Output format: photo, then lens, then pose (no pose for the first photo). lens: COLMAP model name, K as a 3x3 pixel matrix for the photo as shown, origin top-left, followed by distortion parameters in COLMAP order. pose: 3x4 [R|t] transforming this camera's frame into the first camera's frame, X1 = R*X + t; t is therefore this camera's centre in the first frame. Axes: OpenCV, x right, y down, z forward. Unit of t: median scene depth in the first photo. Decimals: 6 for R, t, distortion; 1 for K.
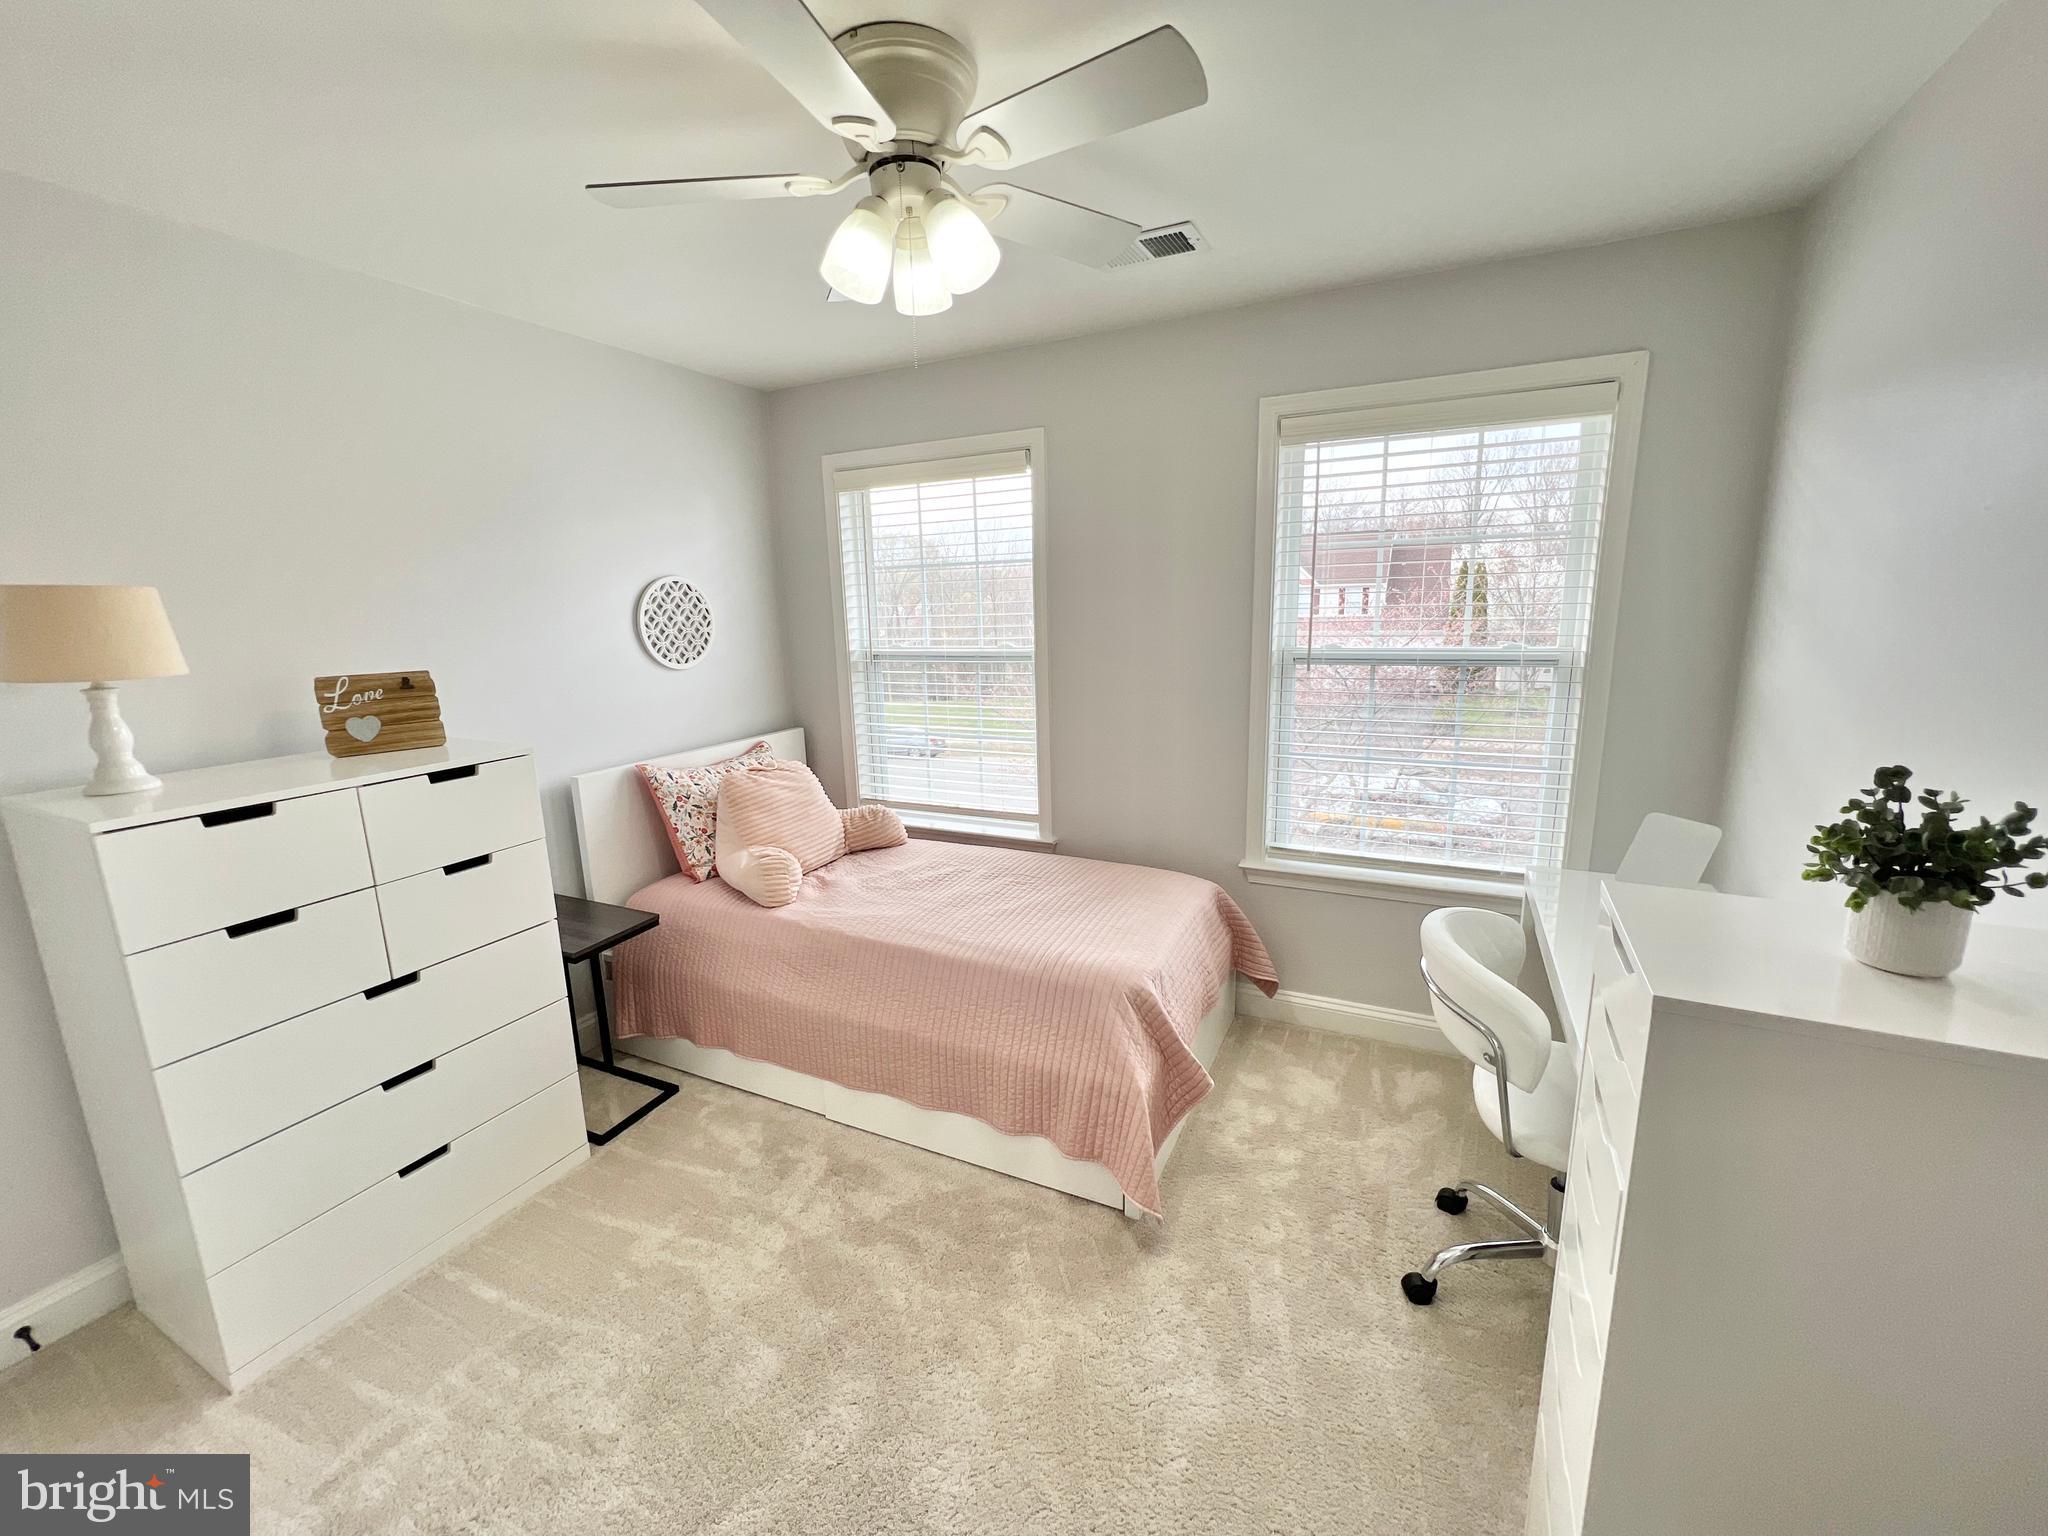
lens RADIAL K [[817.6, 0, 1001.6], [0, 817.6, 763.0], [0, 0, 1]] dist [-0.020156, -0.000139]
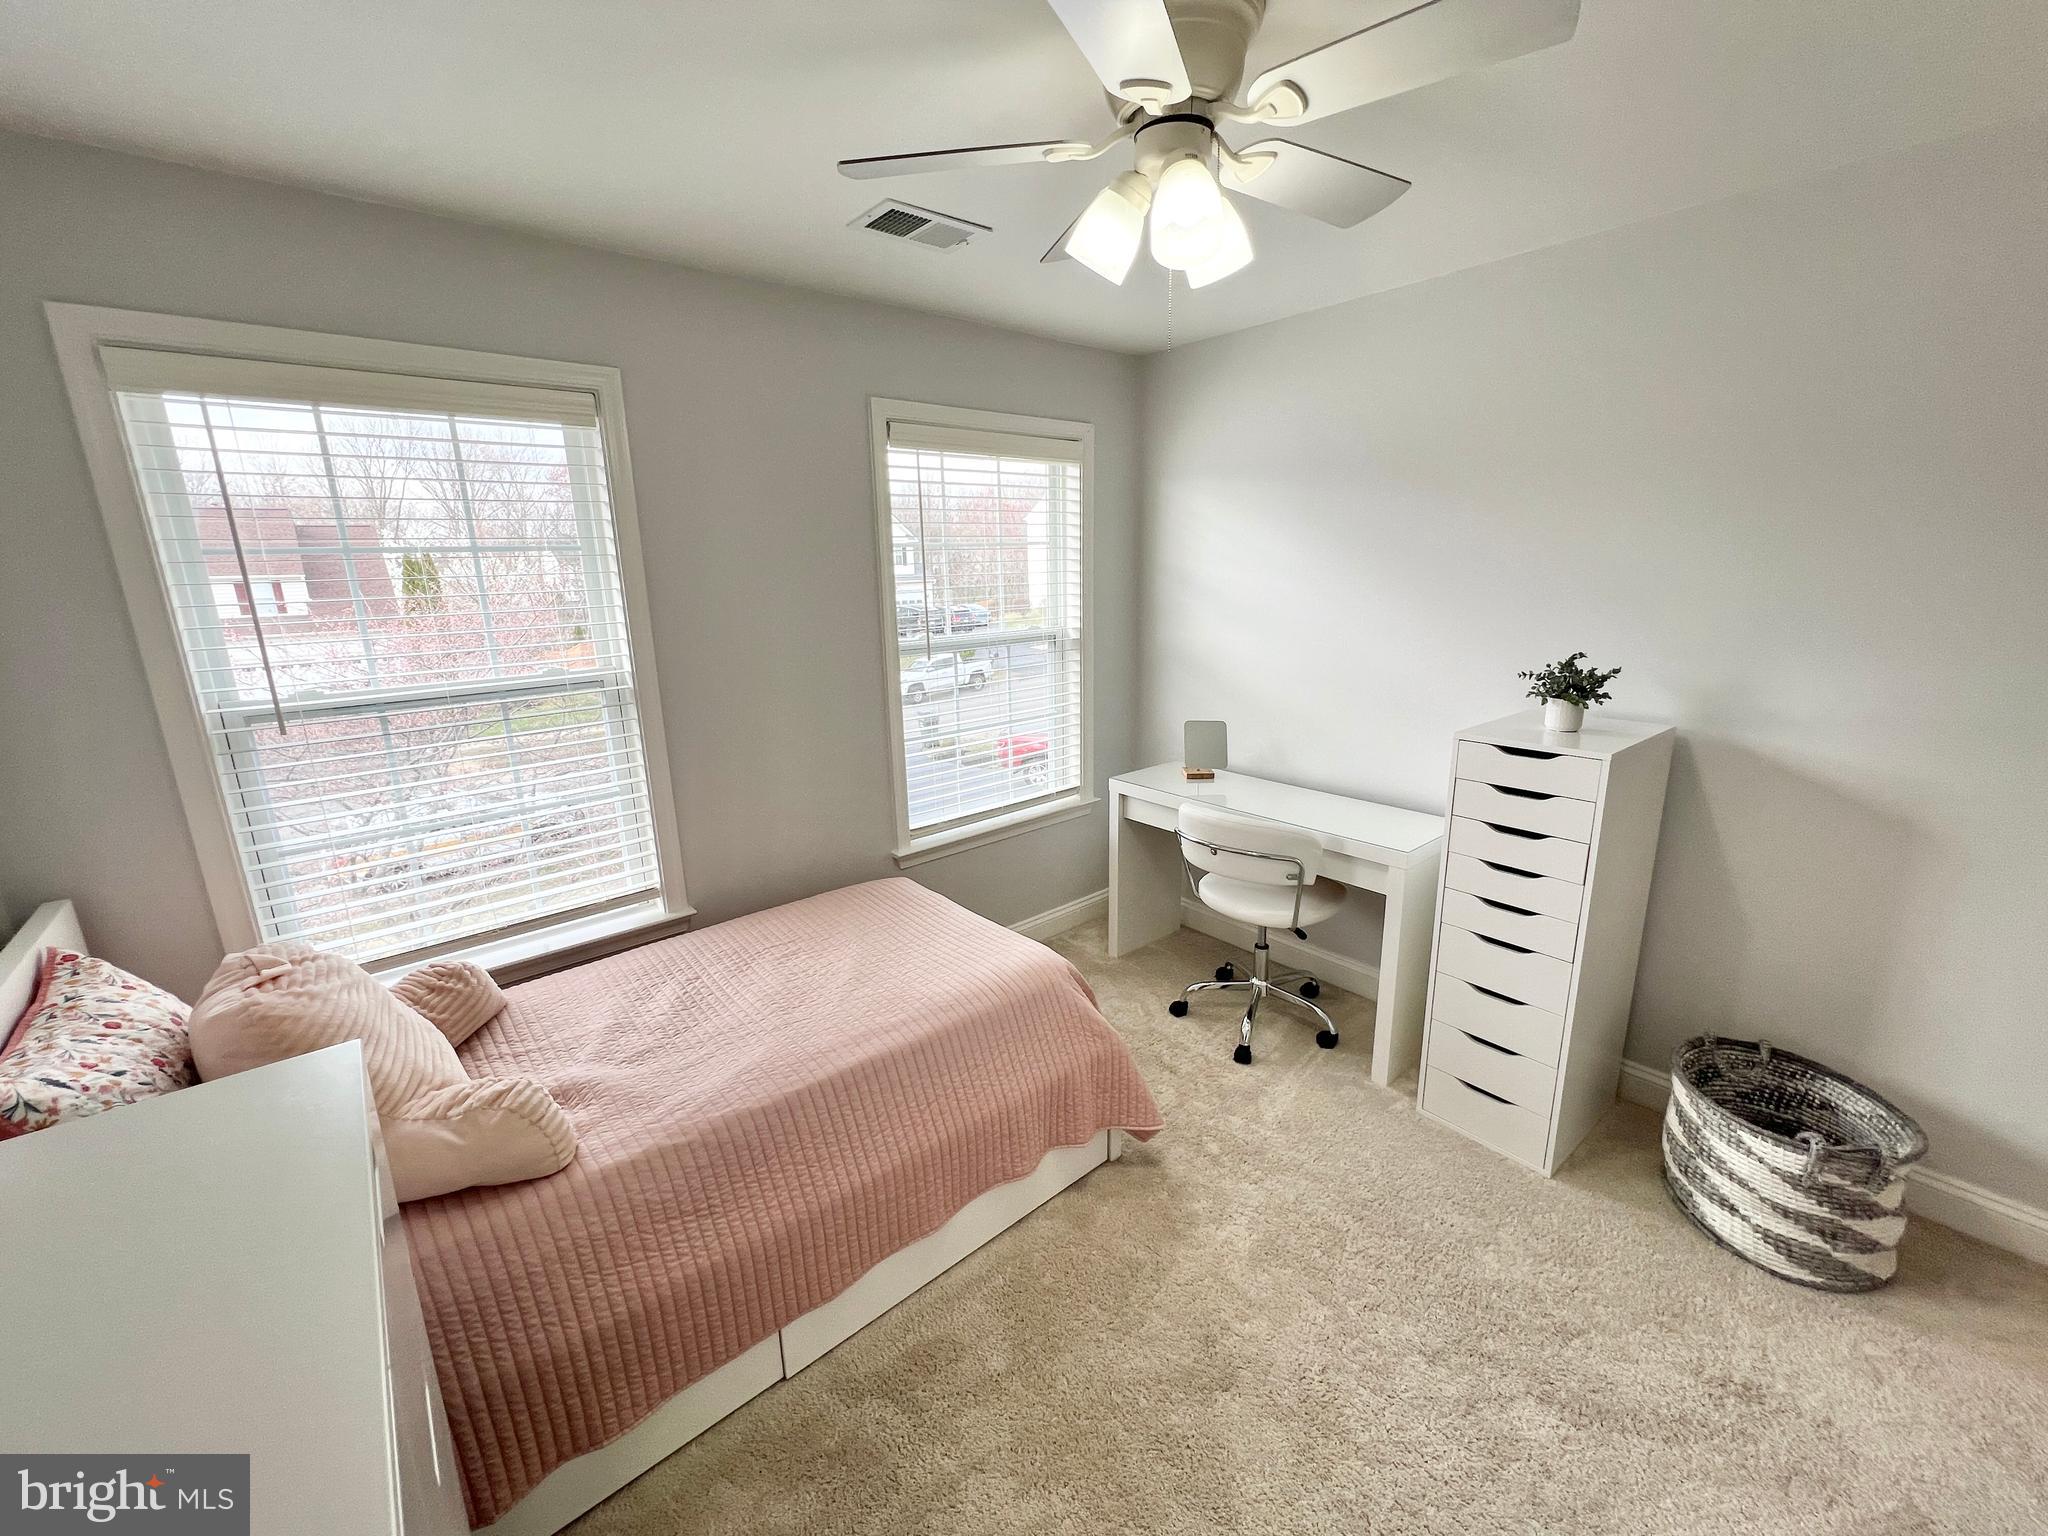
lens RADIAL K [[817.6, 0, 1014.9], [0, 817.6, 770.9], [0, 0, 1]] dist [-0.020156, -0.000139]
pose [[0.382699, -0.202766, 0.901347, -0.559745], [0.197641, 0.971001, 0.134520, -0.088797], [-0.902485, 0.126663, 0.411676, 0.434833]]
